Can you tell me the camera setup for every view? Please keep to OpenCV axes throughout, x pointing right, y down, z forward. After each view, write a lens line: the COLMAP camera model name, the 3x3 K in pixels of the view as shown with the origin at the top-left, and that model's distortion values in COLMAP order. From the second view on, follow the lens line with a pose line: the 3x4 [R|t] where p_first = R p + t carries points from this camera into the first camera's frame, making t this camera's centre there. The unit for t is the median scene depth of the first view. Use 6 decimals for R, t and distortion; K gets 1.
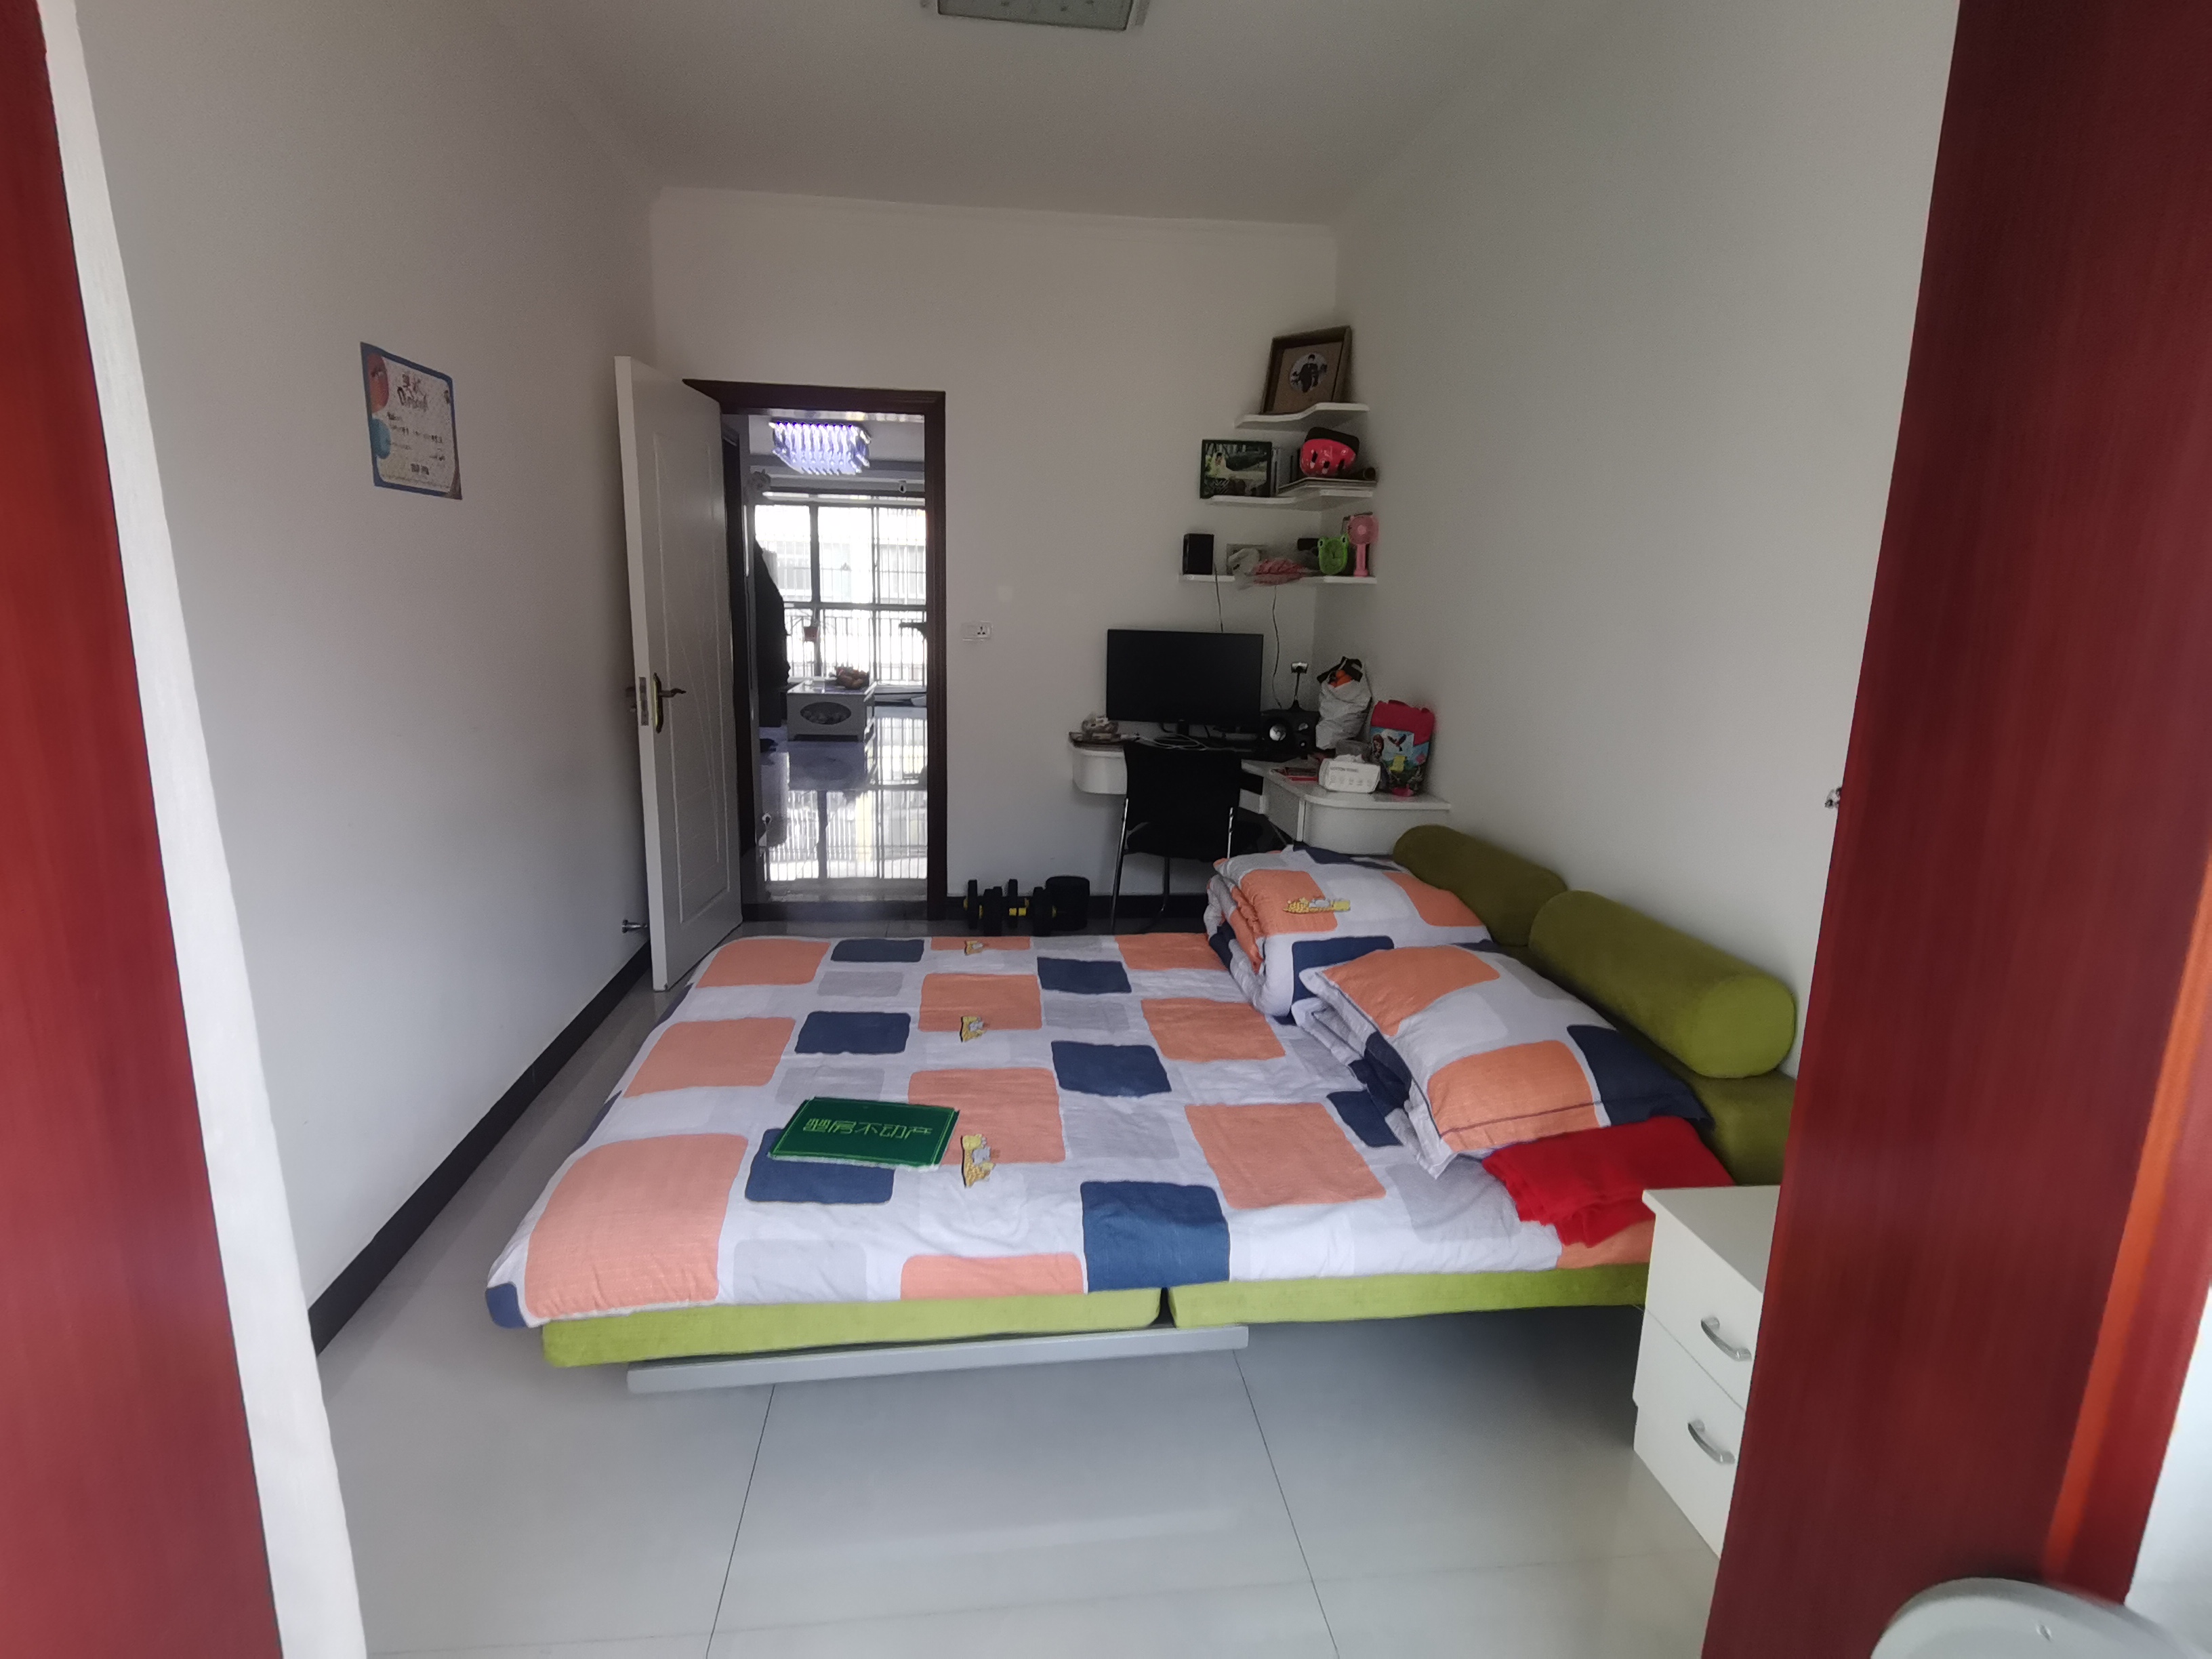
lens RADIAL K [[1114.1, 0, 1105.7], [0, 1114.1, 817.6], [0, 0, 1]] dist [0.024956, -0.019982]
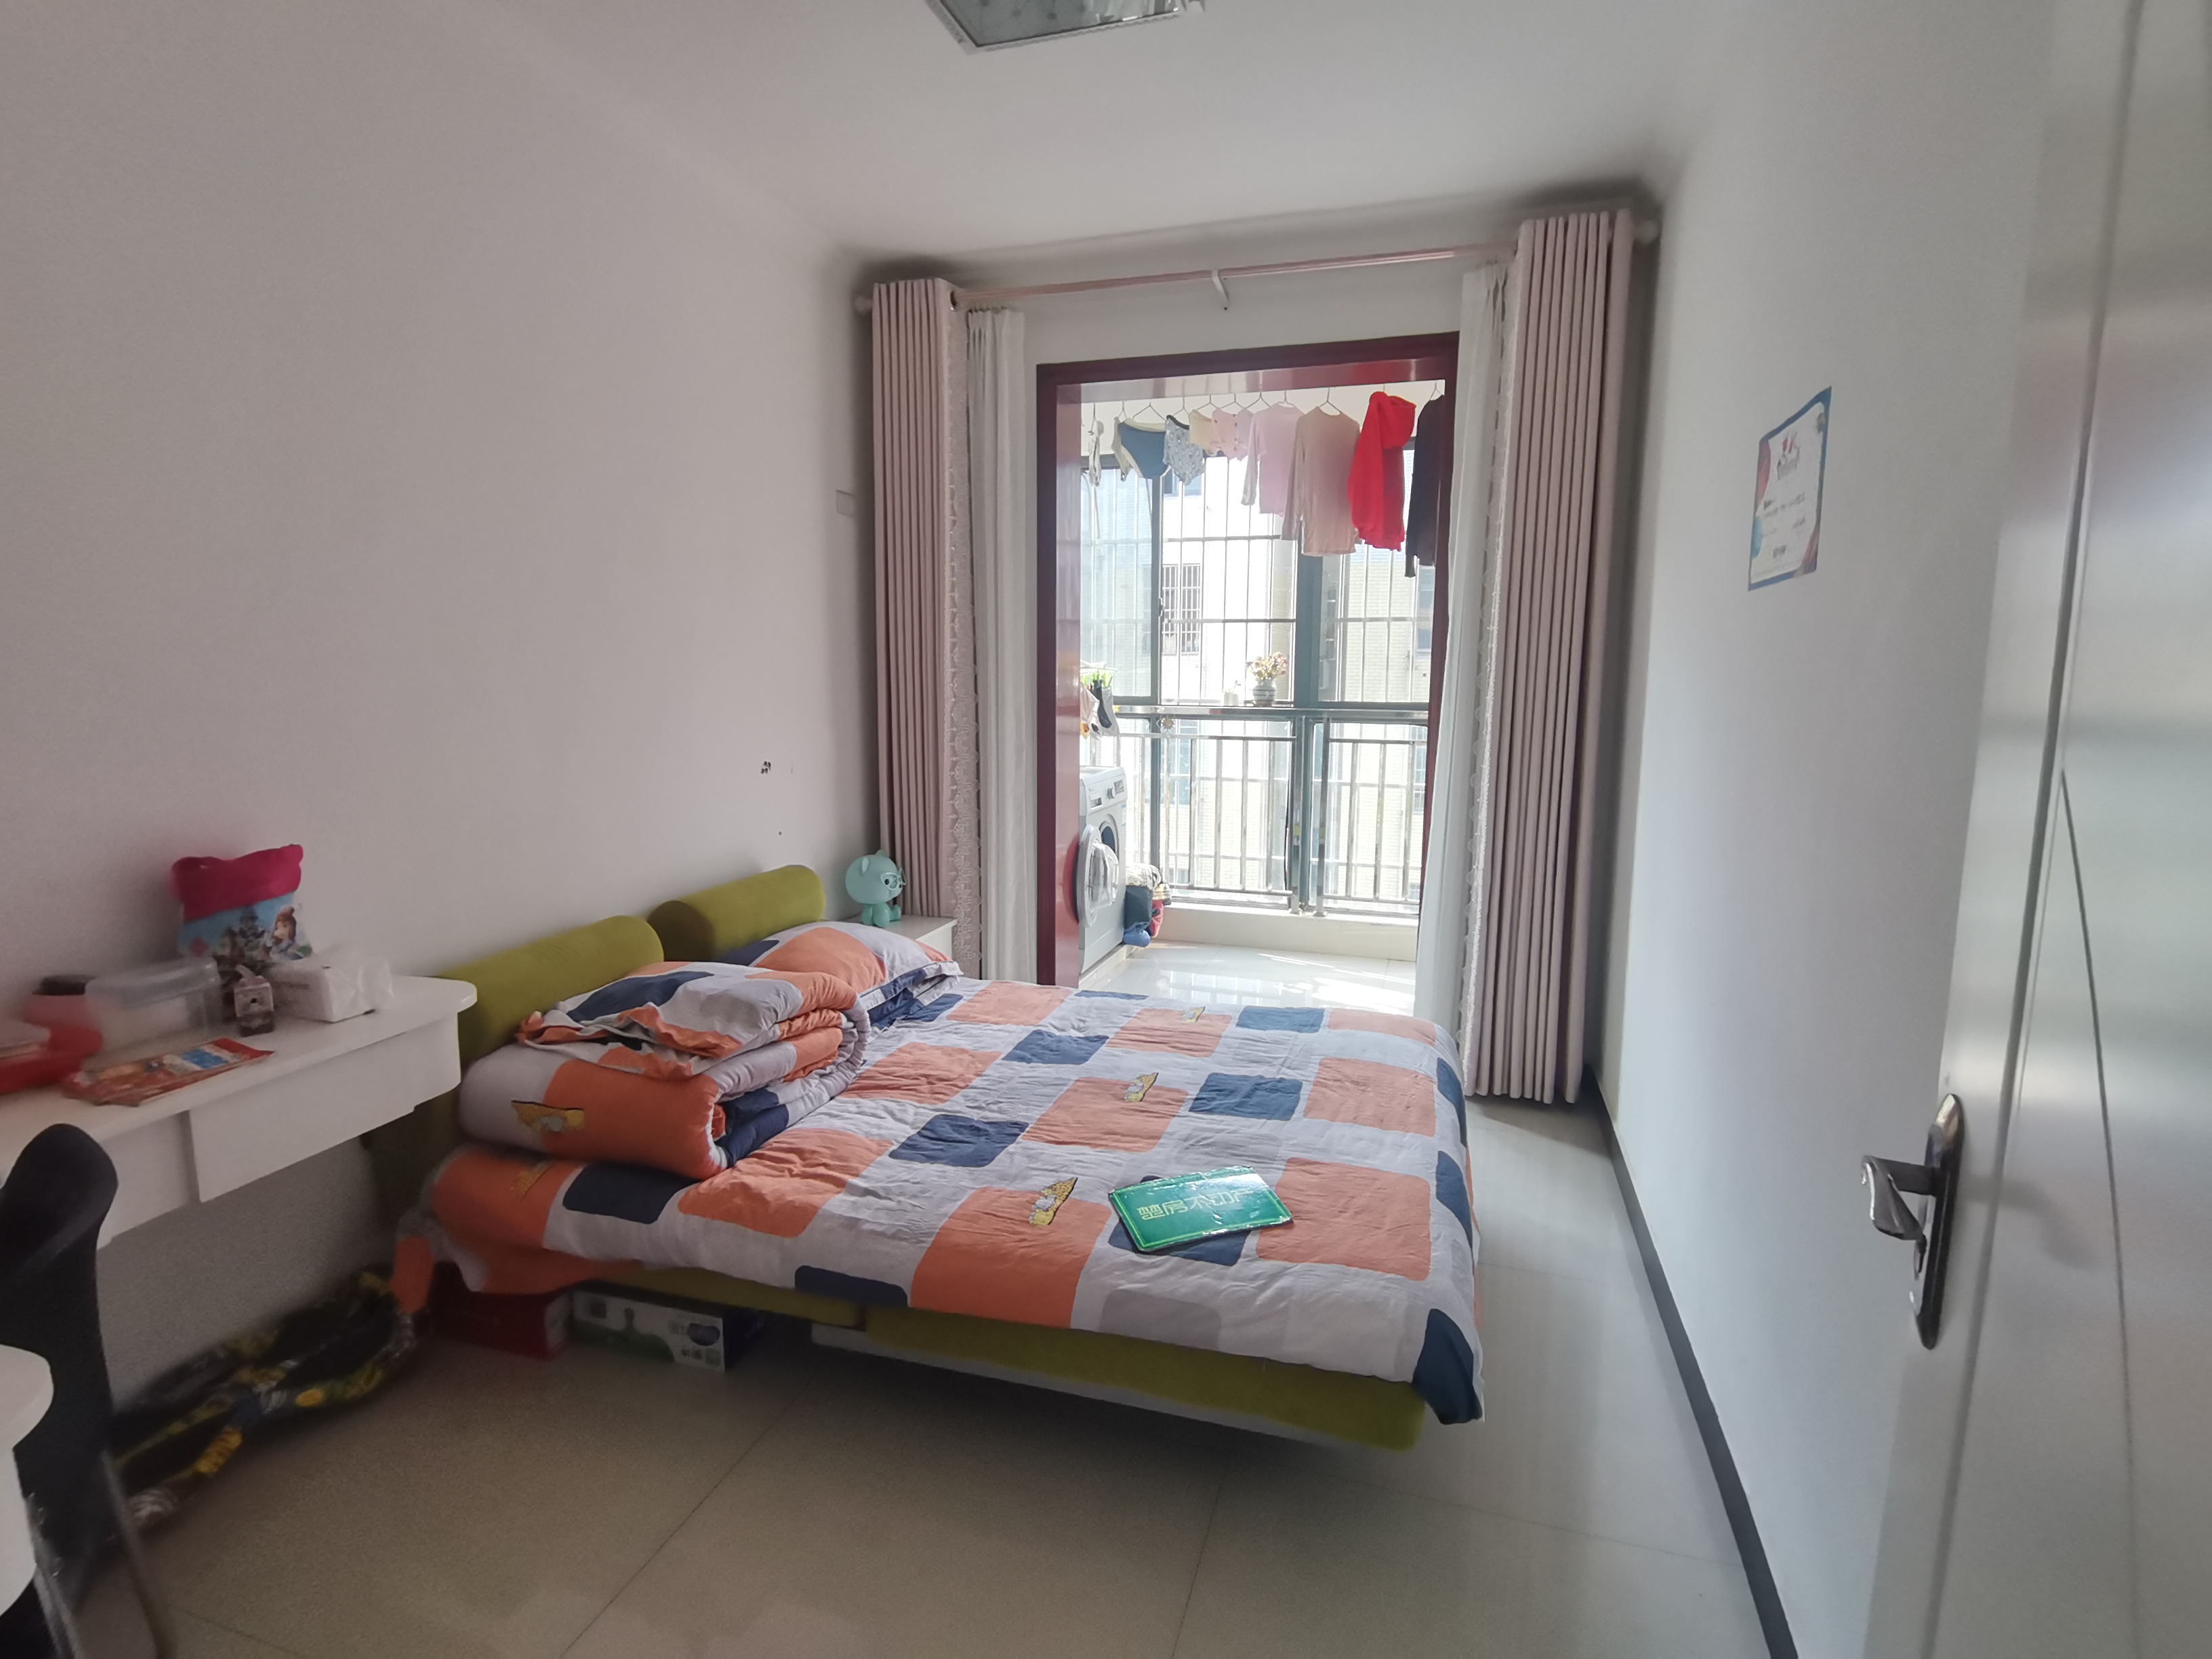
lens RADIAL K [[1114.1, 0, 1105.7], [0, 1114.1, 817.6], [0, 0, 1]] dist [0.024956, -0.019982]
pose [[-0.911374, -0.088911, 0.401860, -0.543205], [0.048803, 0.946154, 0.320016, -0.430728], [-0.408675, 0.311267, -0.857962, 2.031283]]
